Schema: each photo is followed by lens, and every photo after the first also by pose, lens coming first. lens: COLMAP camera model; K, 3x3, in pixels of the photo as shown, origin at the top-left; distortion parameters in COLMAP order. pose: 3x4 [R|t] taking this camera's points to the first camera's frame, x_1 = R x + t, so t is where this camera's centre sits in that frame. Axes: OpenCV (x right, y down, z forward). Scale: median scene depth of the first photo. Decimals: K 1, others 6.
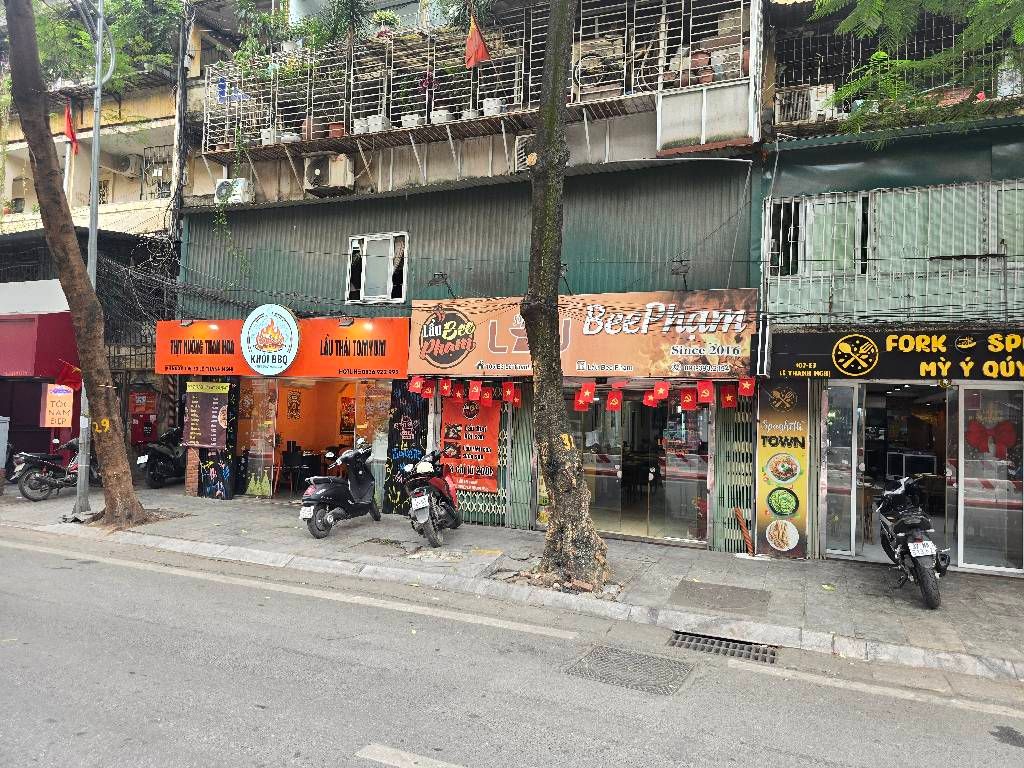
lens RADIAL K [[685.6, 0, 512.0], [0, 685.6, 384.0], [0, 0, 1]] dist [0.051125, -0.000339]
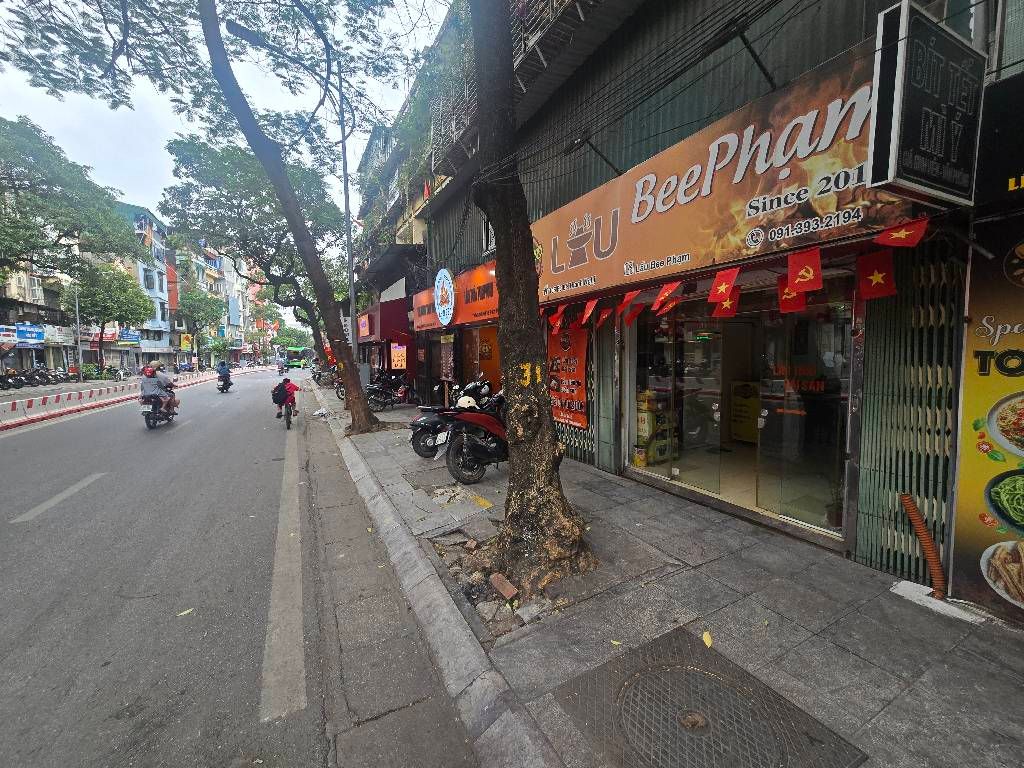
lens RADIAL K [[418.2, 0, 512.0], [0, 418.2, 384.0], [0, 0, 1]] dist [-0.000899, 0.000054]
pose [[0.764836, -0.001235, -0.644223, 0.305806], [0.068747, 0.994445, 0.079711, 0.053553], [0.640546, -0.105254, 0.760672, 0.594888]]
